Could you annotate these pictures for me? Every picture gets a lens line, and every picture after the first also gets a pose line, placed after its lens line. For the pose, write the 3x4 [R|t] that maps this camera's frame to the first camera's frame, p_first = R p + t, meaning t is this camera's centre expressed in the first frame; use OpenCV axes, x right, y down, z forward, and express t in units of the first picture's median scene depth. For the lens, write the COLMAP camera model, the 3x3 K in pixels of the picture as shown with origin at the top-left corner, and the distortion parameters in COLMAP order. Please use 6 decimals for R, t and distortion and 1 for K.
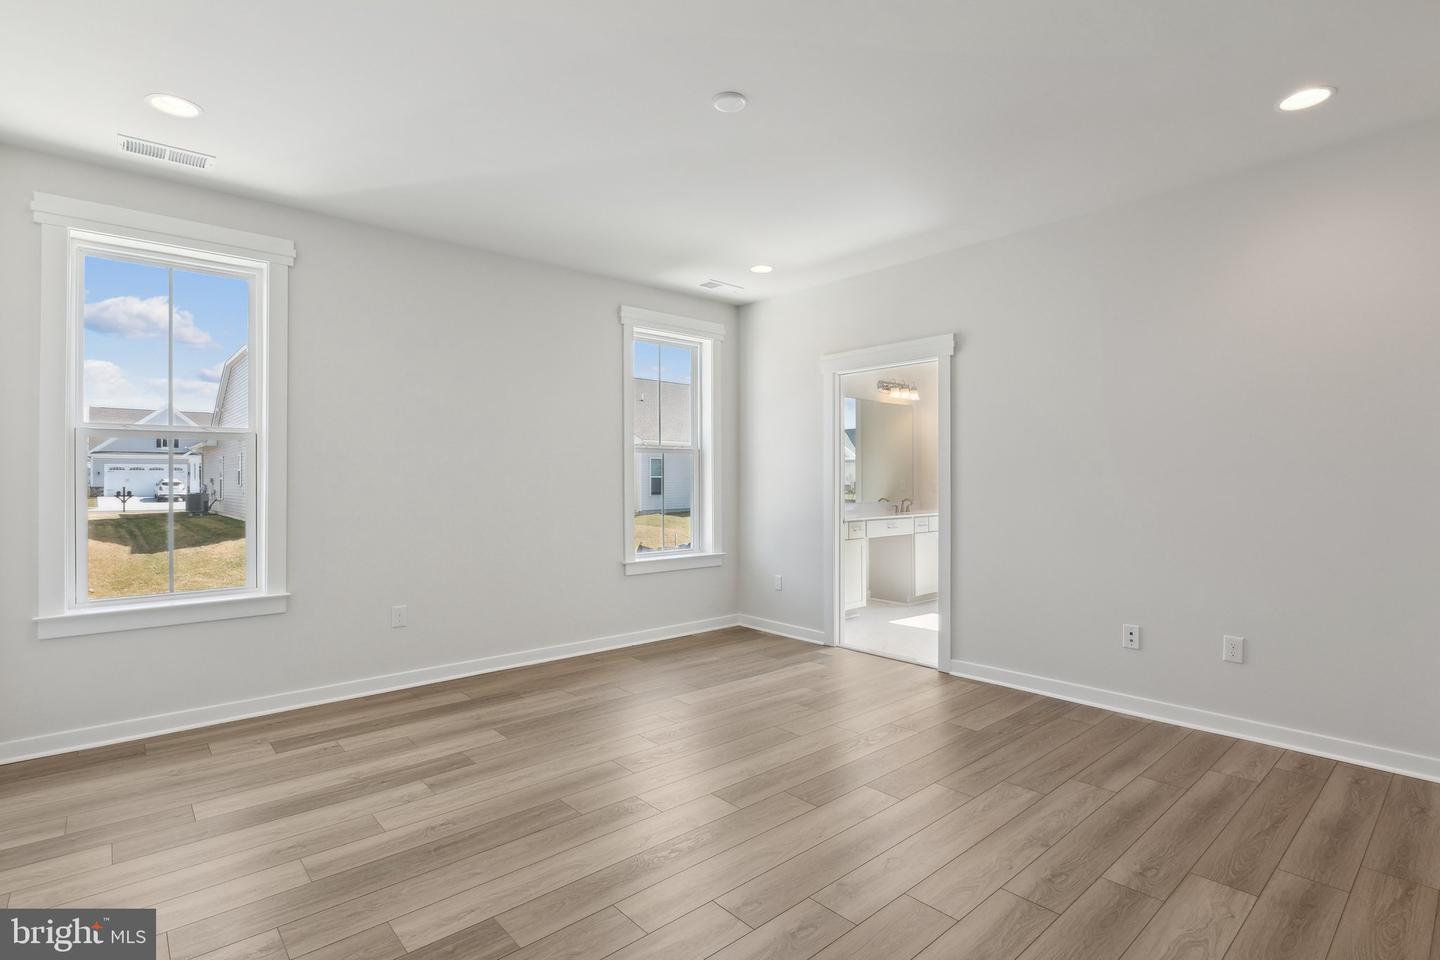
lens RADIAL K [[693.7, 0, 713.9], [0, 693.7, 473.4], [0, 0, 1]] dist [-0.009542, 0.000453]
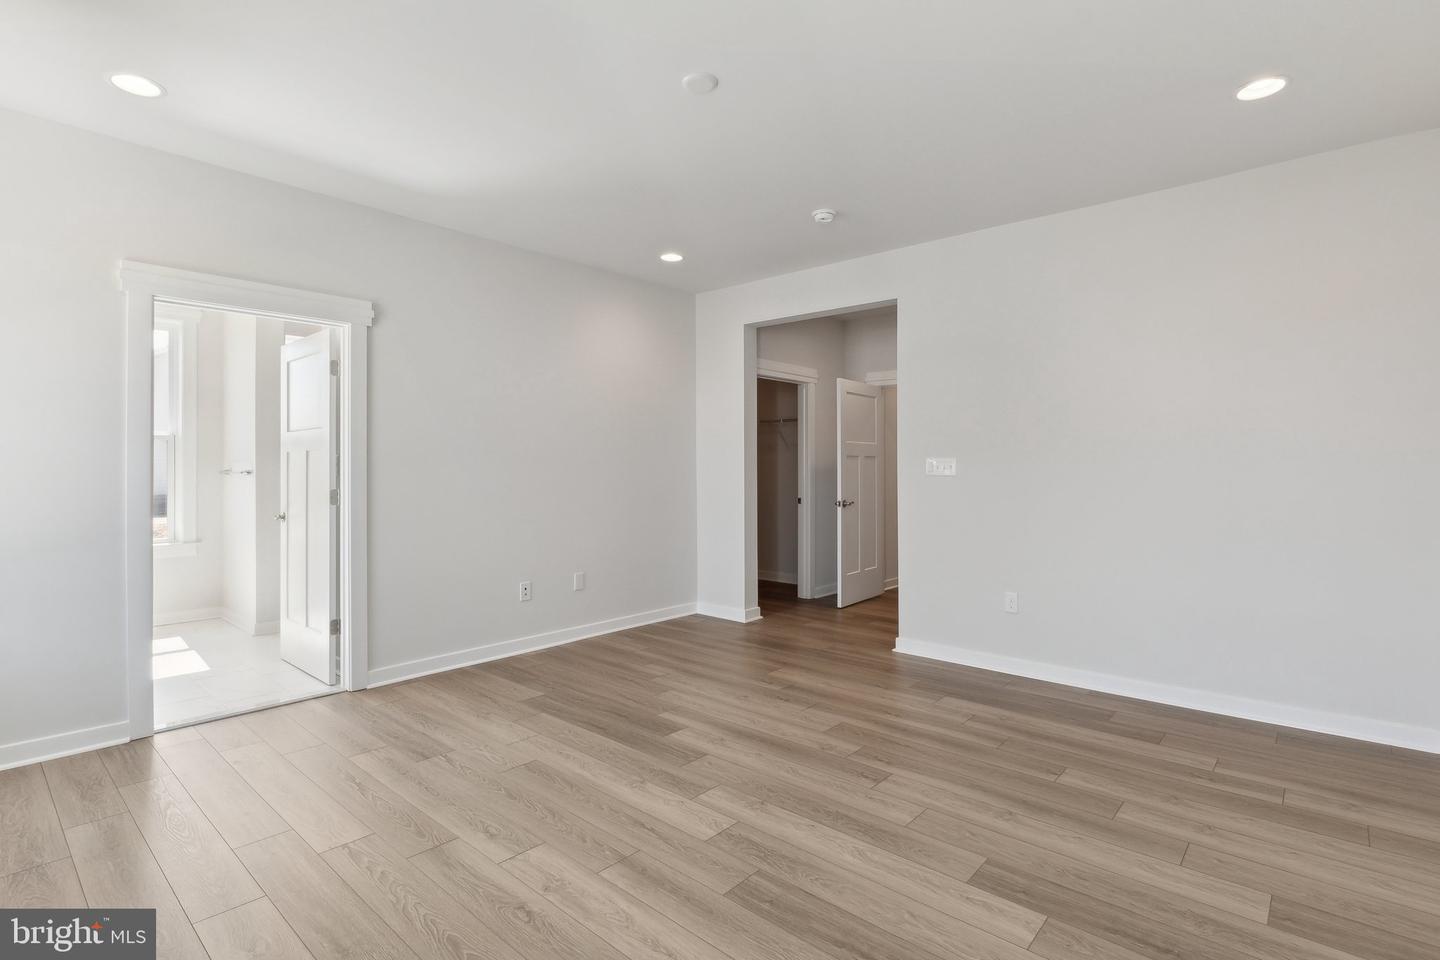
lens RADIAL K [[693.7, 0, 713.9], [0, 693.7, 473.4], [0, 0, 1]] dist [-0.009542, 0.000453]
pose [[-0.116794, -0.003841, 0.993149, -0.877250], [-0.008599, 0.999959, 0.002856, 0.014978], [-0.993119, -0.008207, -0.116823, 1.006452]]
